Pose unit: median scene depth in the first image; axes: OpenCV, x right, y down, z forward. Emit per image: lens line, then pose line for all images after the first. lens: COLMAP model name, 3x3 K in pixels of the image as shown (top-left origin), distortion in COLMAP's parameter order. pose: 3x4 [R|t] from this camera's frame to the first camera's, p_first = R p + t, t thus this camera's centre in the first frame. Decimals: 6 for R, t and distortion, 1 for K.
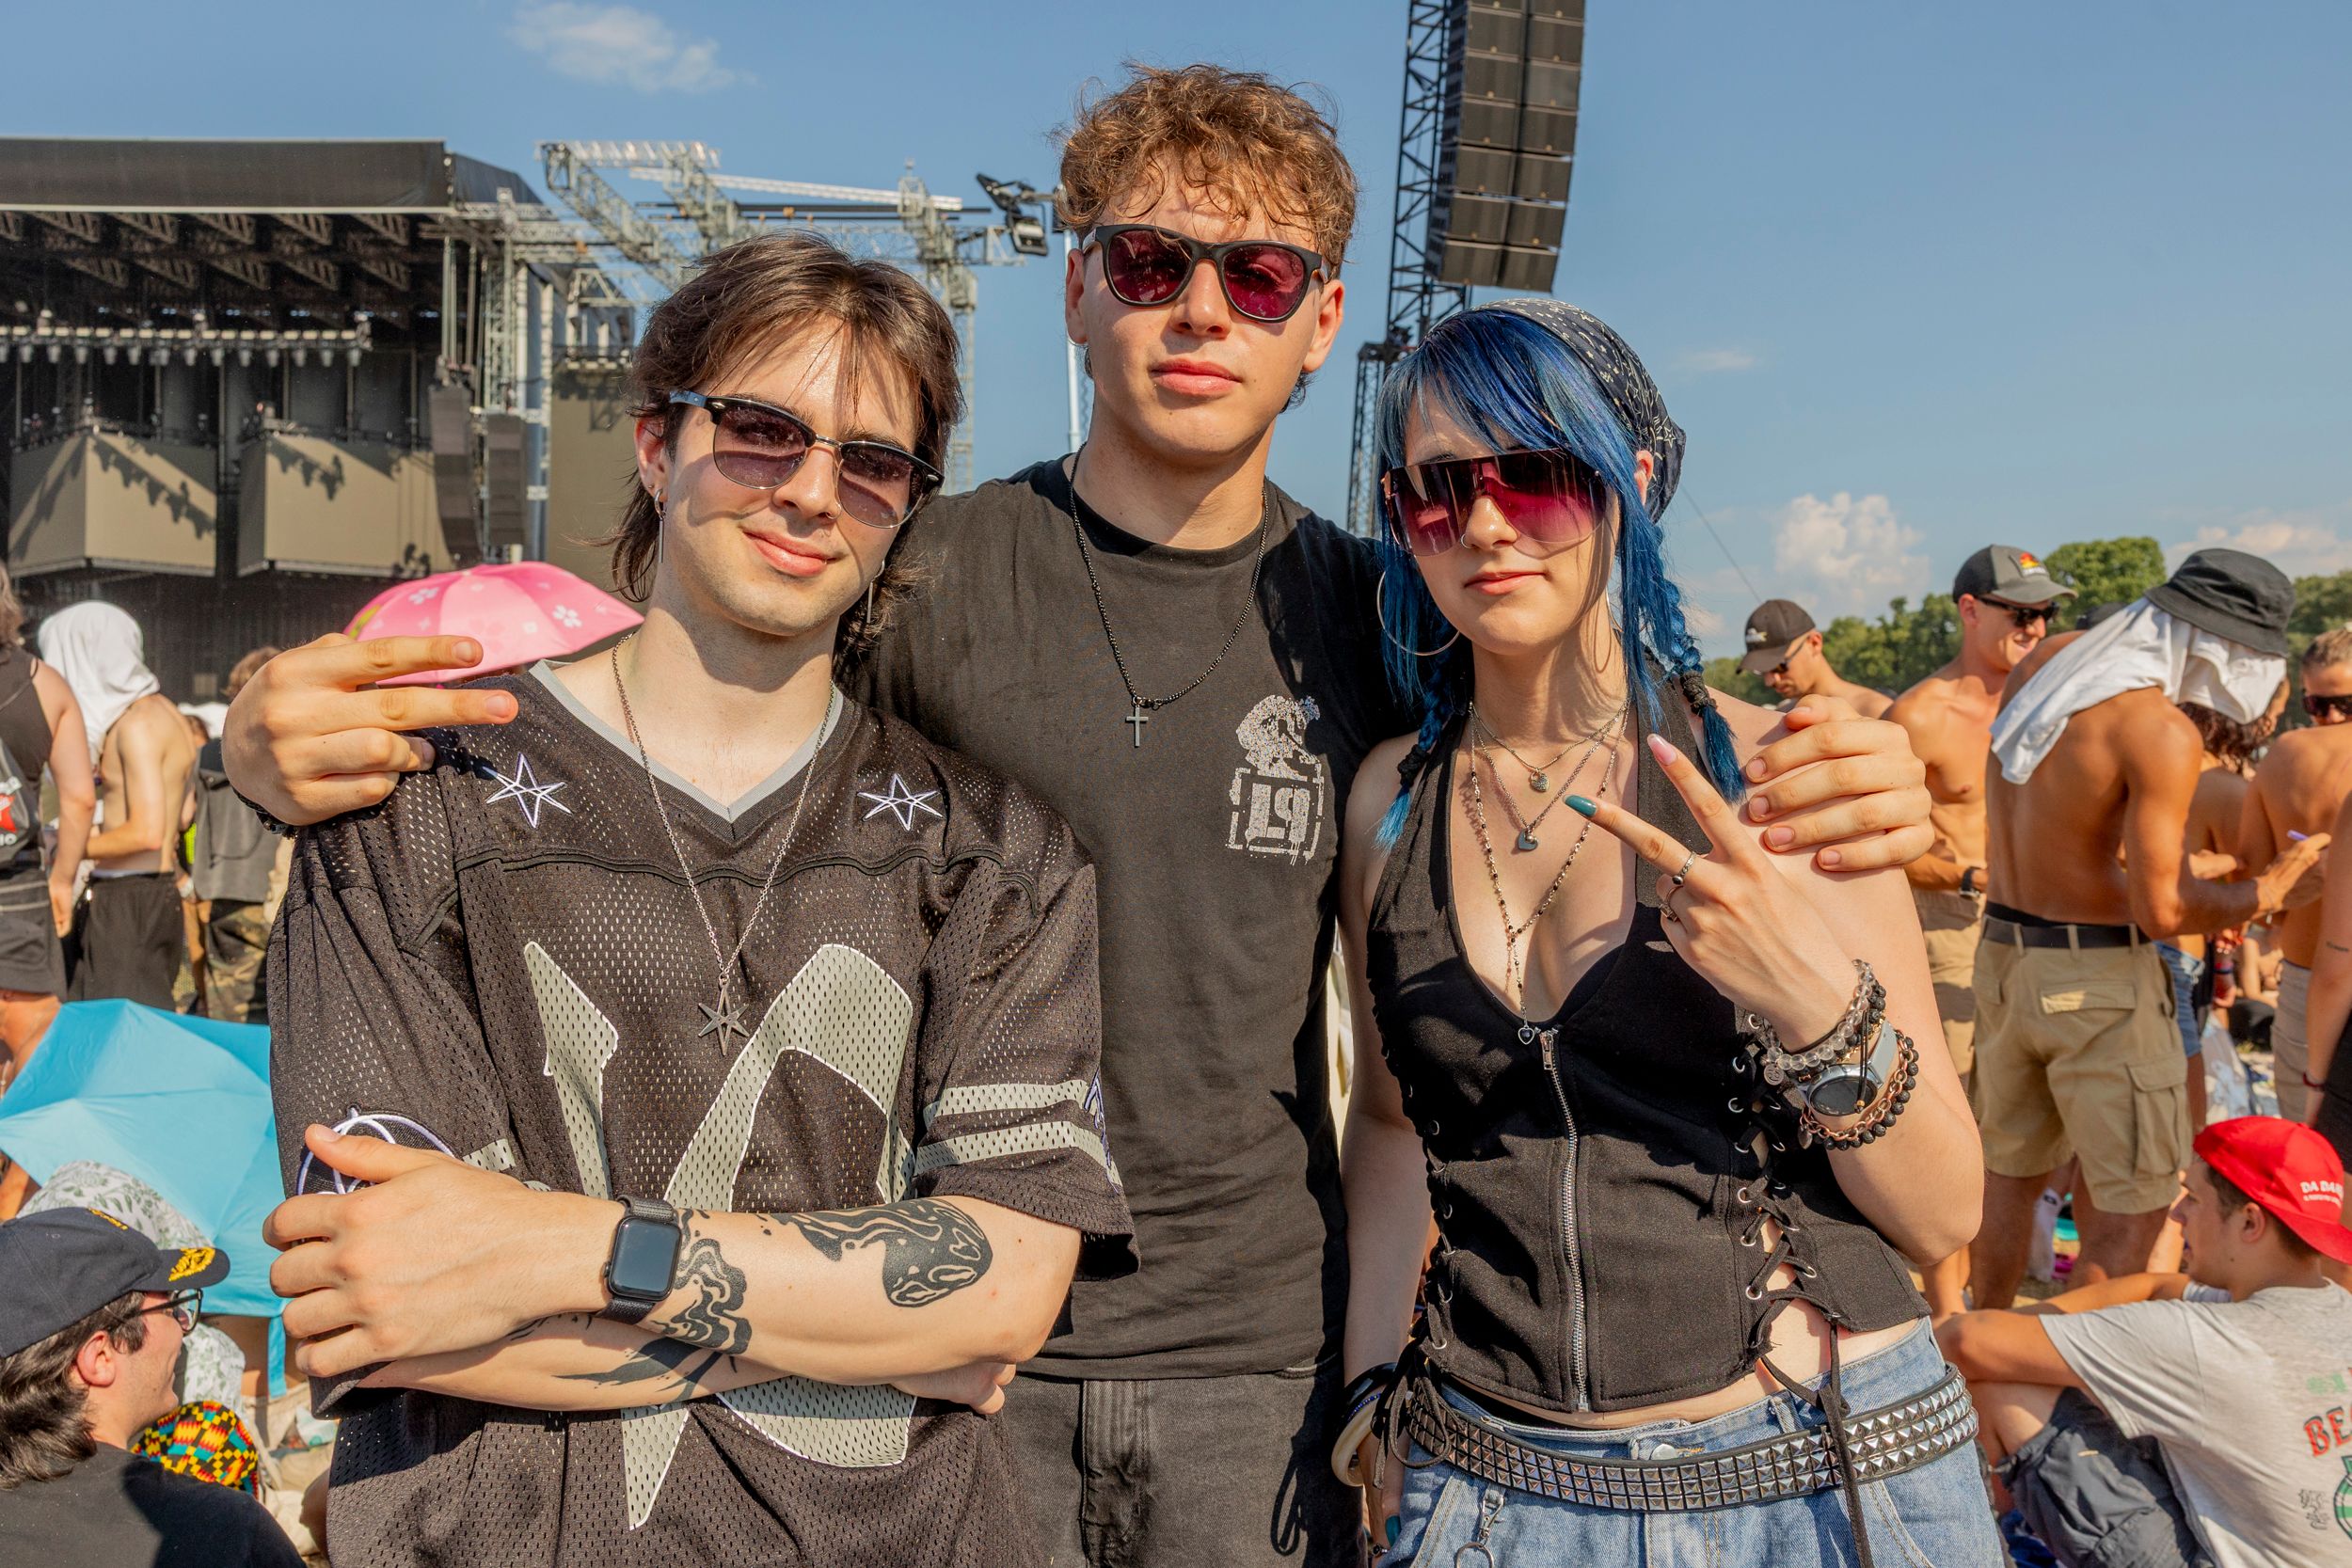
lens RADIAL K [[1954.7, 0, 1272.6], [0, 1954.7, 746.0], [0, 0, 1]] dist [-0.009528, 0.021647]
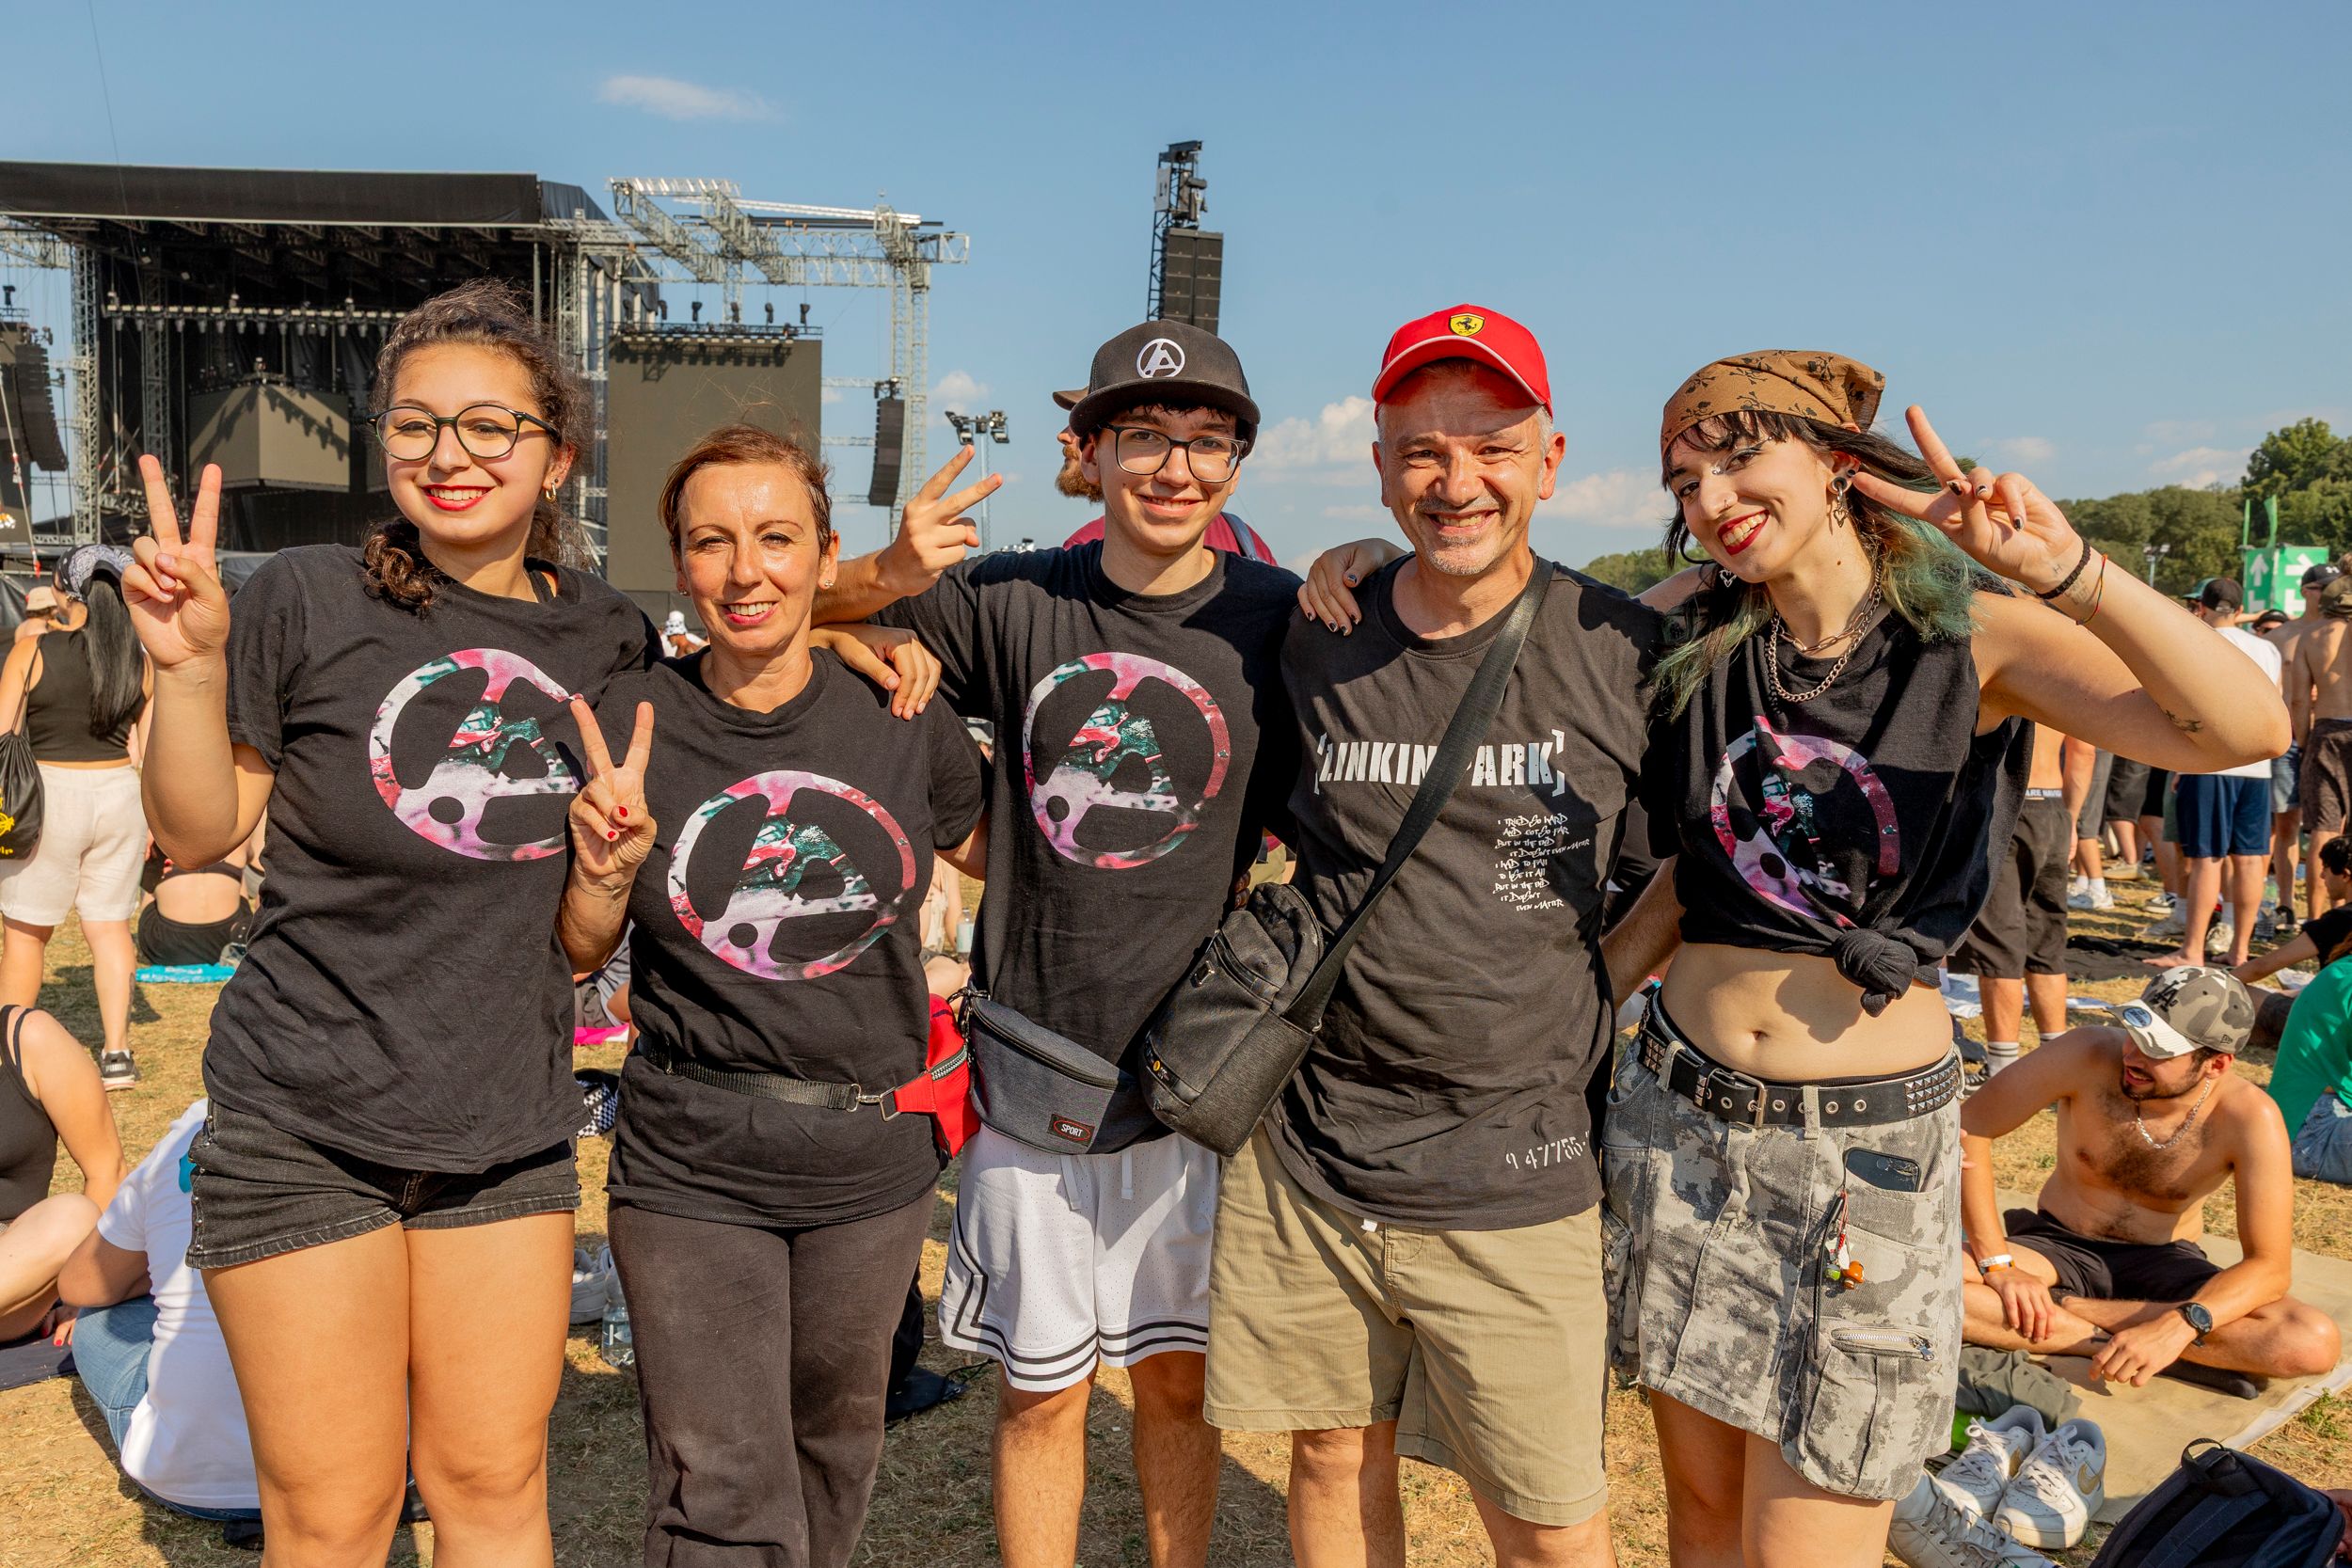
lens RADIAL K [[1918.7, 0, 1229.6], [0, 1918.7, 791.1], [0, 0, 1]] dist [-0.038657, 0.035021]
pose [[0.999859, 0.013673, 0.009793, 0.042636], [-0.014484, 0.995998, 0.088189, -0.009160], [-0.008548, -0.088319, 0.996056, -0.324276]]
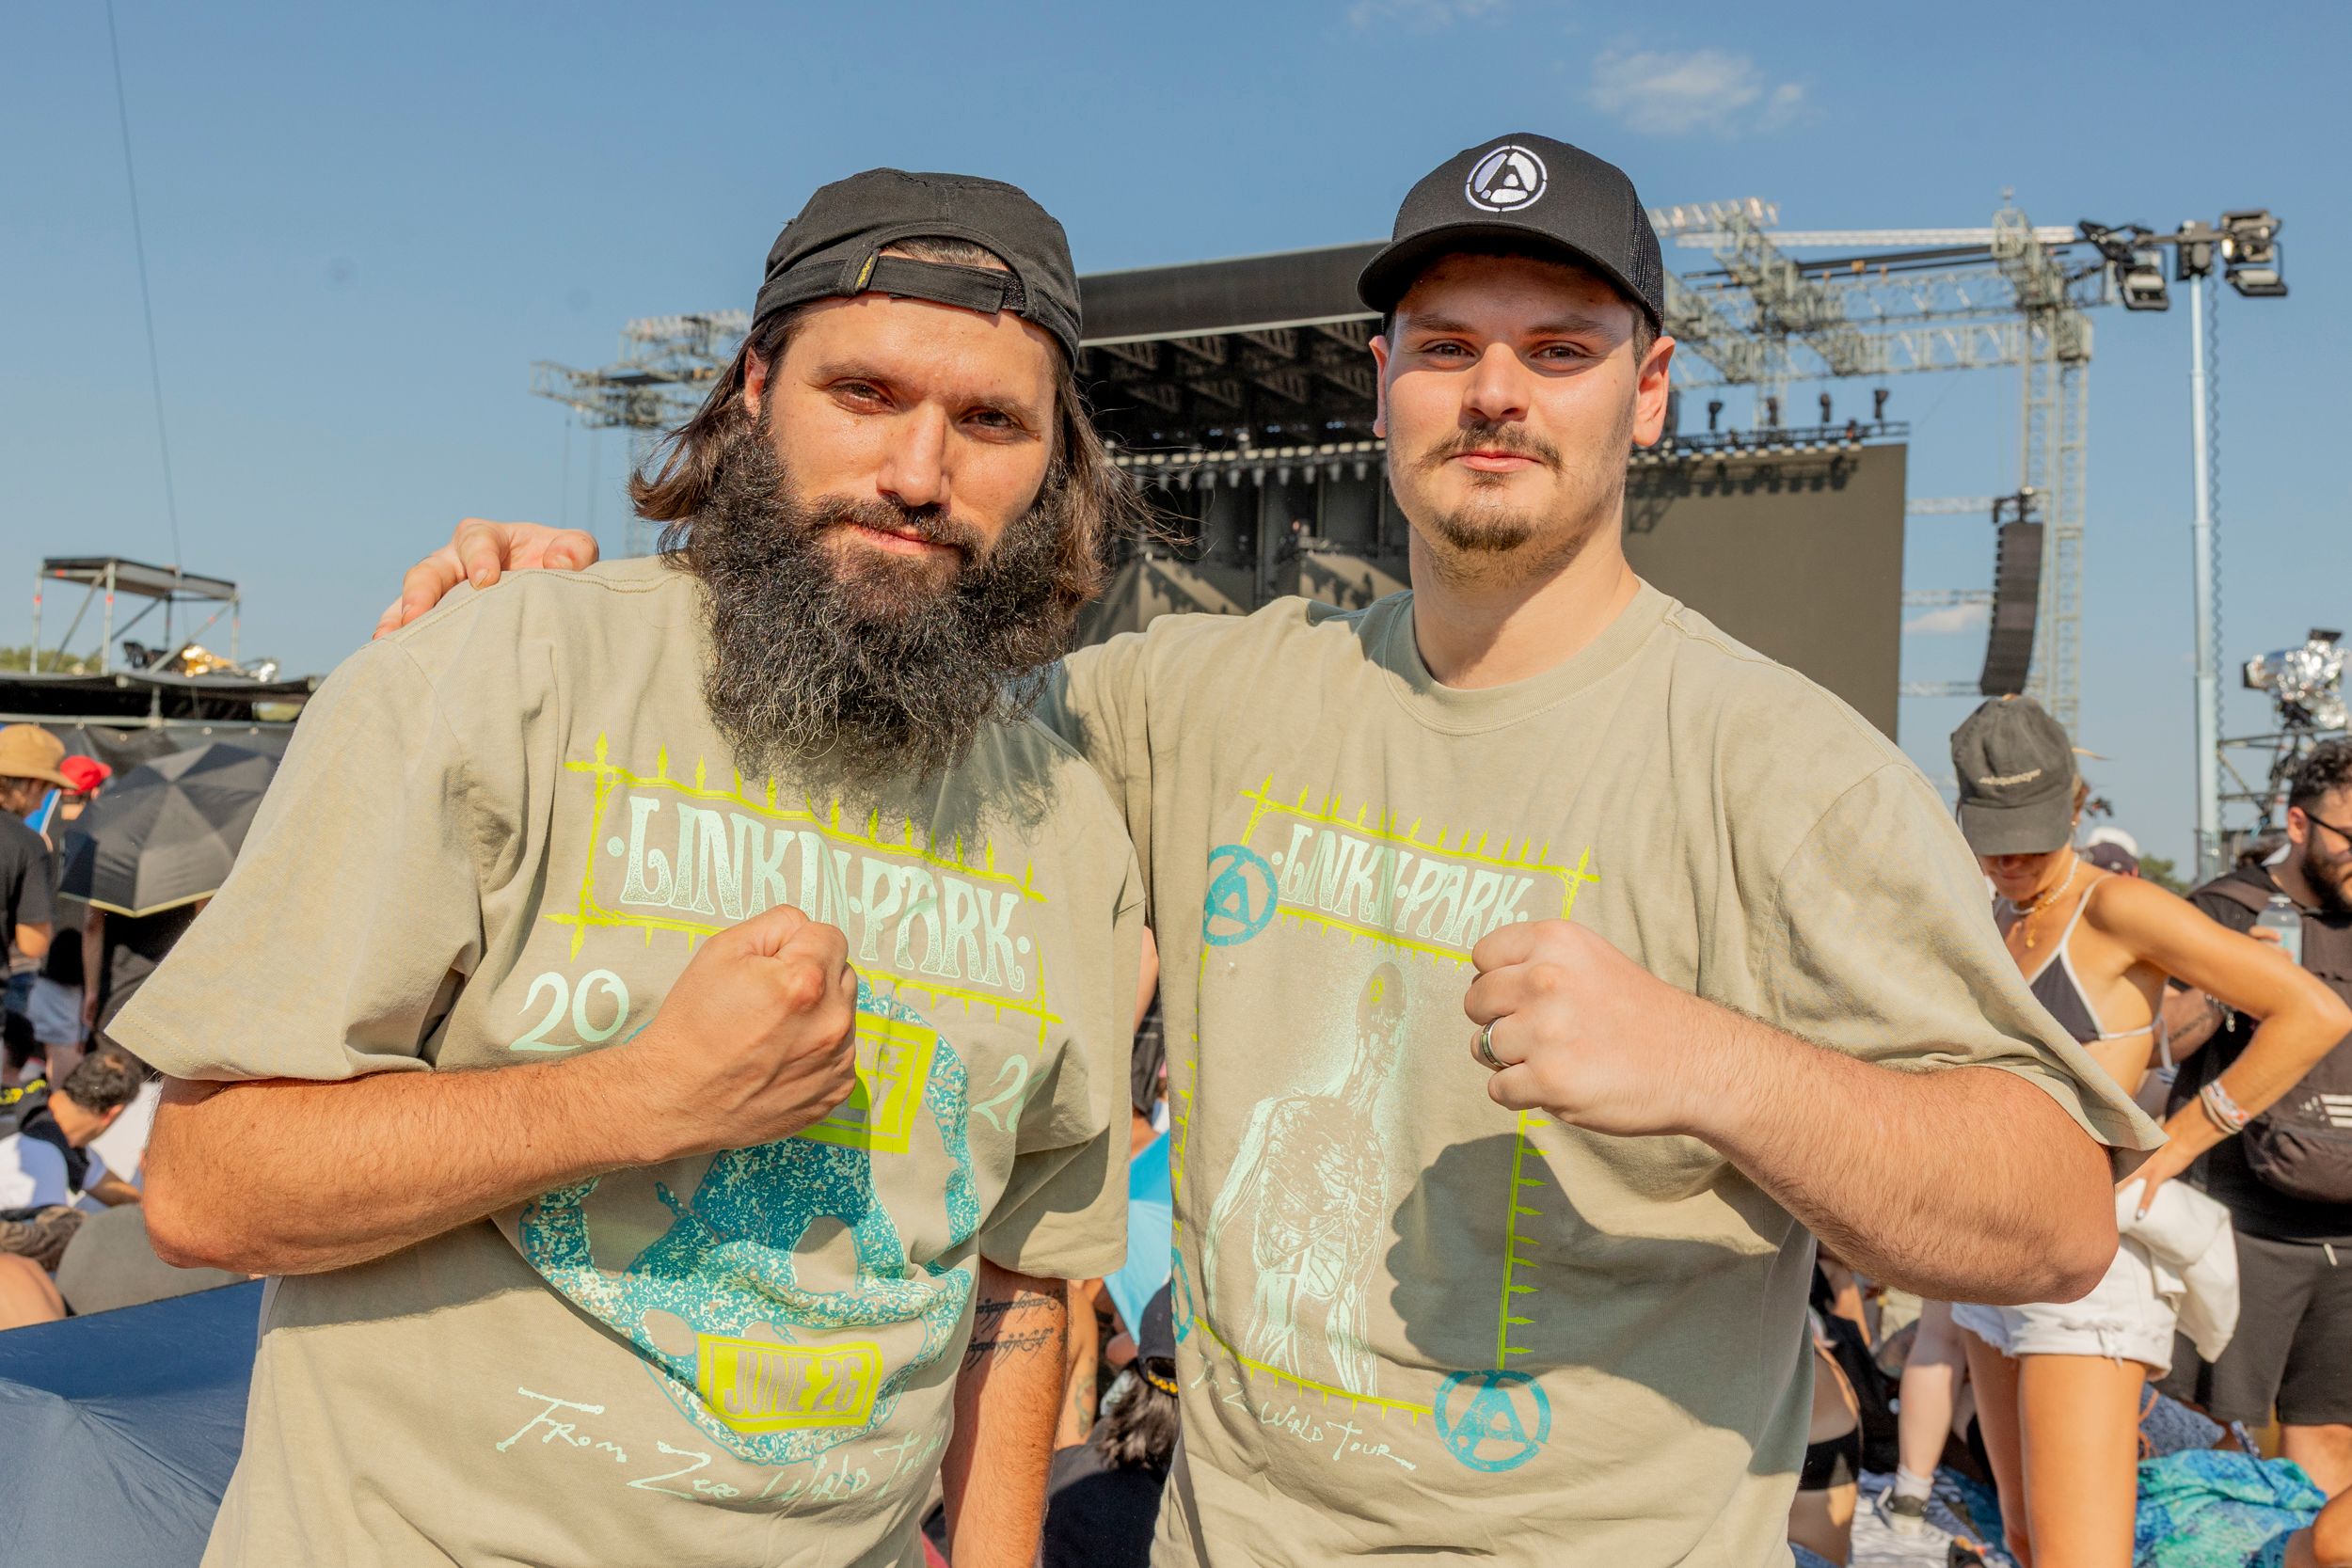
lens RADIAL K [[2331.8, 0, 1187.9], [0, 2331.8, 778.2], [0, 0, 1]] dist [0.007095, -0.029302]
pose [[0.868038, 0.004067, -0.496481, 0.003463], [-0.028956, 0.998679, -0.042445, 0.000001], [0.495652, 0.051220, 0.867010, -0.011083]]
